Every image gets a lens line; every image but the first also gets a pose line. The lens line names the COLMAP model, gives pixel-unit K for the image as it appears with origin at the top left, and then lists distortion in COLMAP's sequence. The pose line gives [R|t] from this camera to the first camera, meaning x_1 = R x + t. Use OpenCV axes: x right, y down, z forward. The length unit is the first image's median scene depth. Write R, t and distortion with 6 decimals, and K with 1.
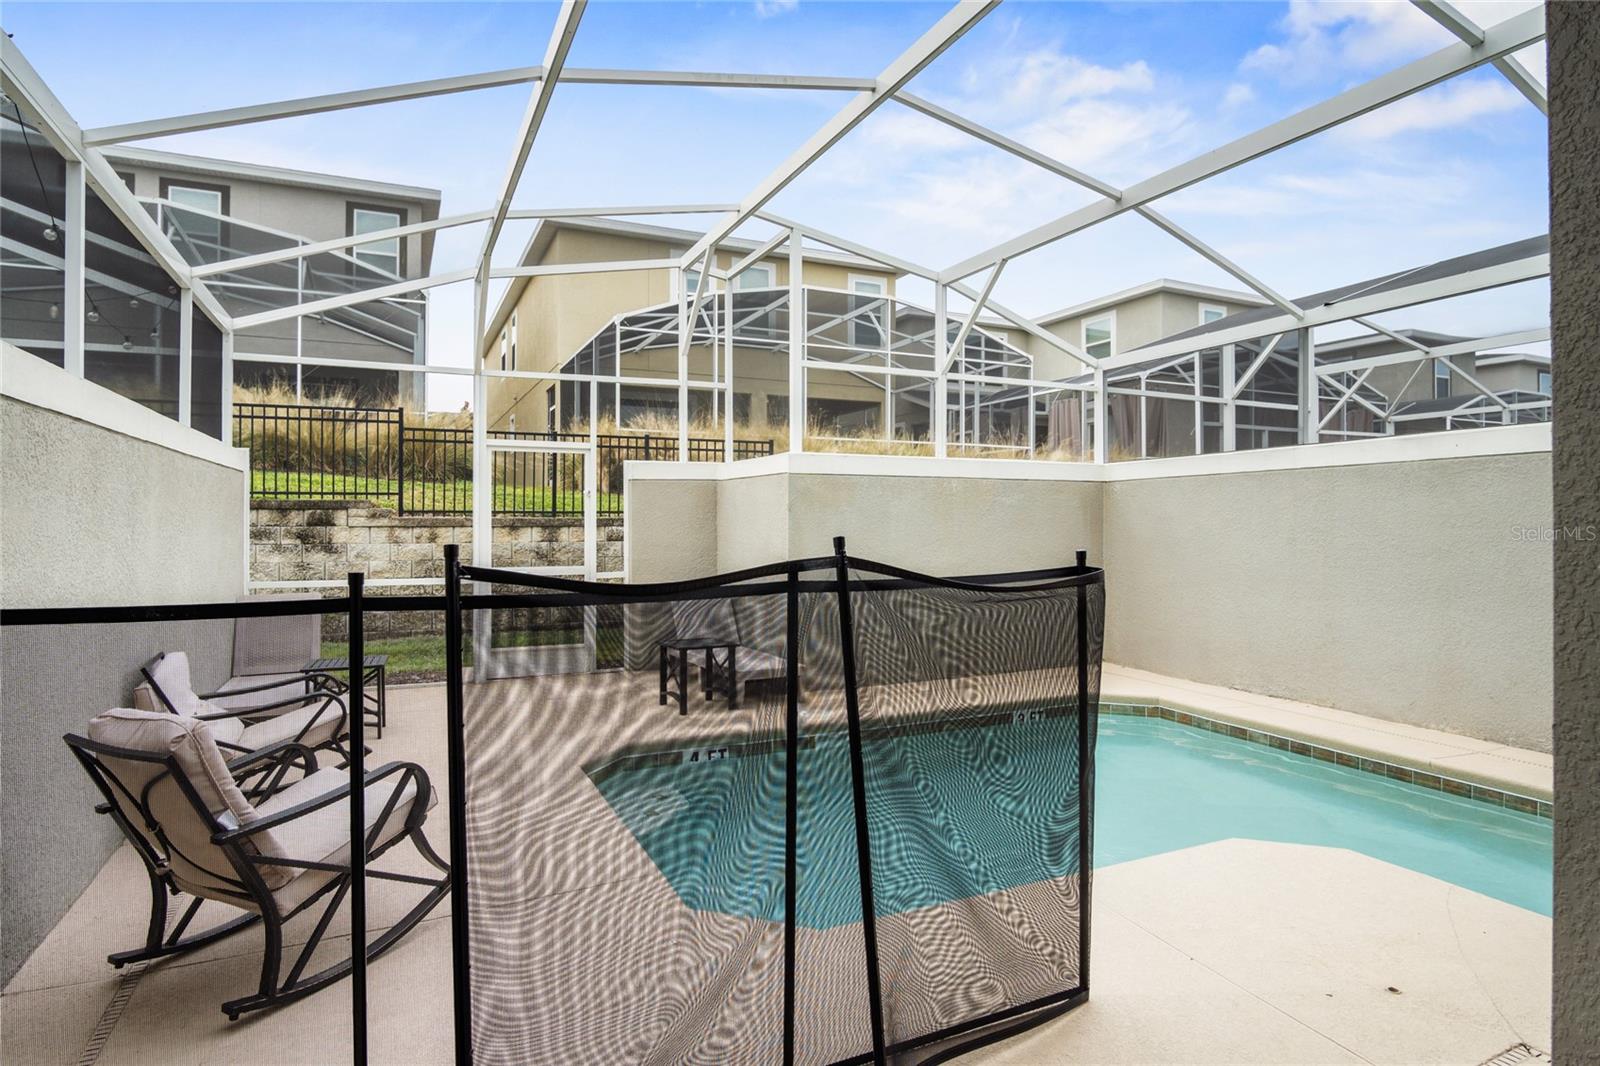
lens RADIAL K [[867.5, 0, 797.0], [0, 867.5, 530.2], [0, 0, 1]] dist [-0.031633, 0.007859]
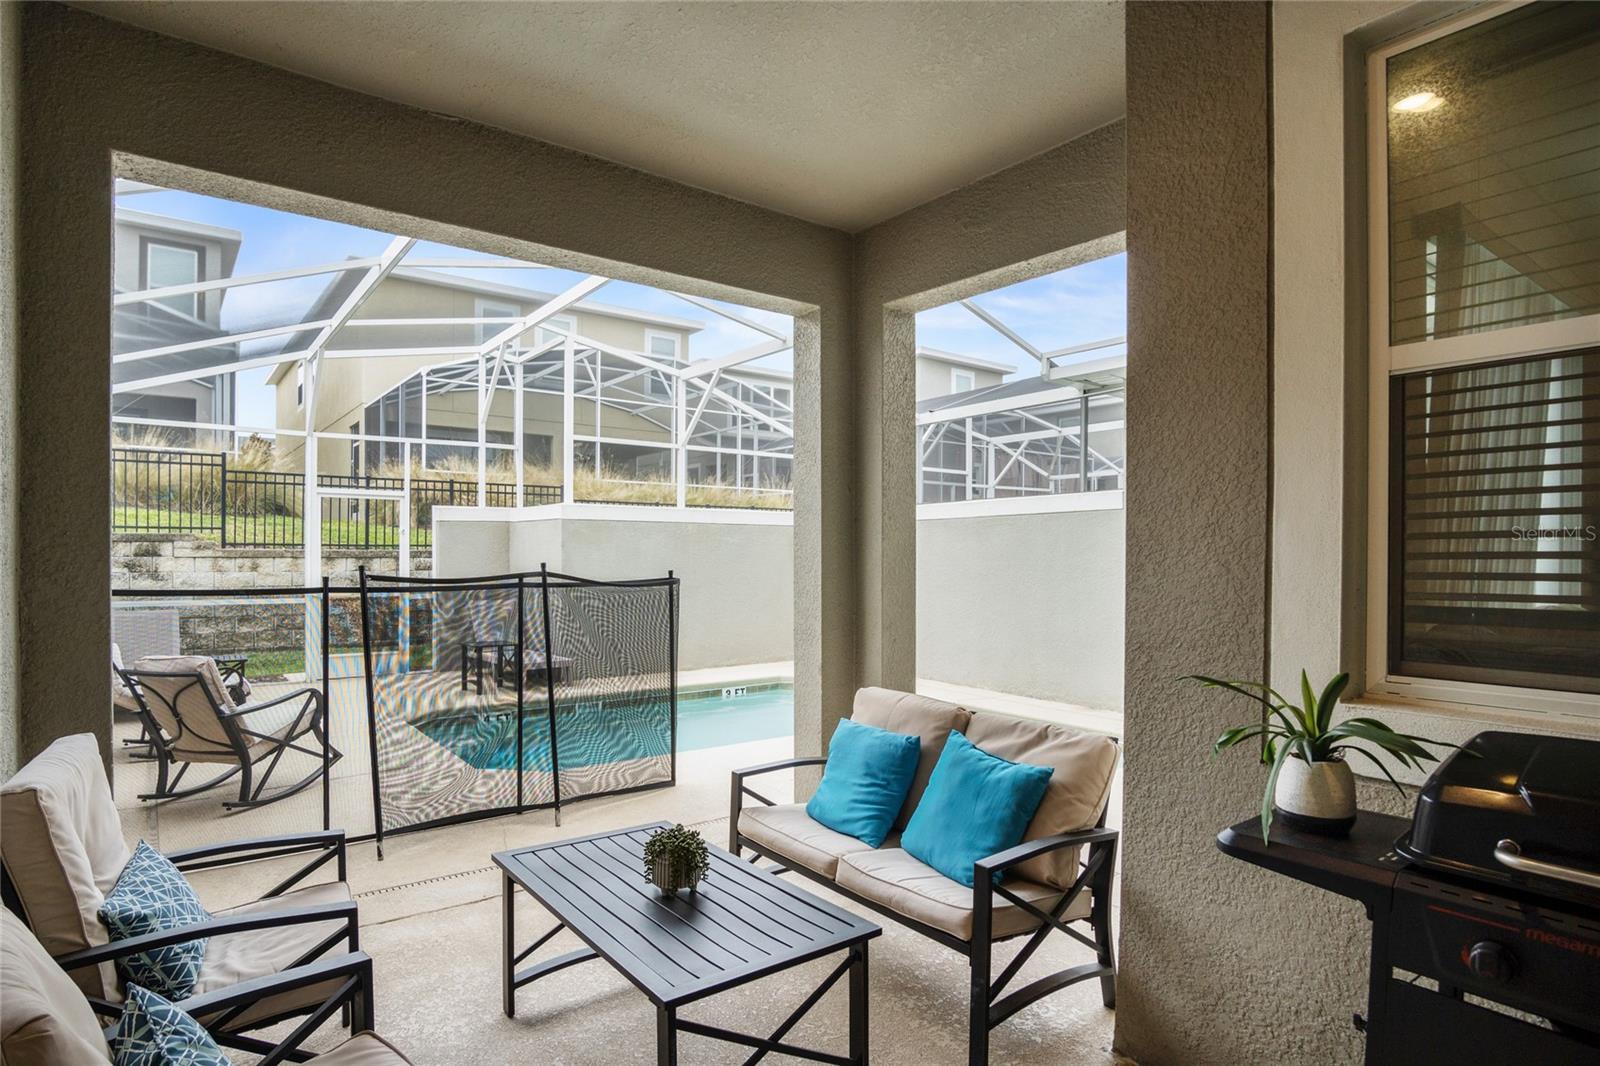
lens RADIAL K [[867.5, 0, 793.9], [0, 867.5, 561.6], [0, 0, 1]] dist [-0.031633, 0.007859]
pose [[0.978685, 0.002120, 0.205354, 0.045976], [-0.001972, 0.999998, -0.000923, 0.001078], [-0.205356, 0.000498, 0.978687, -0.270752]]
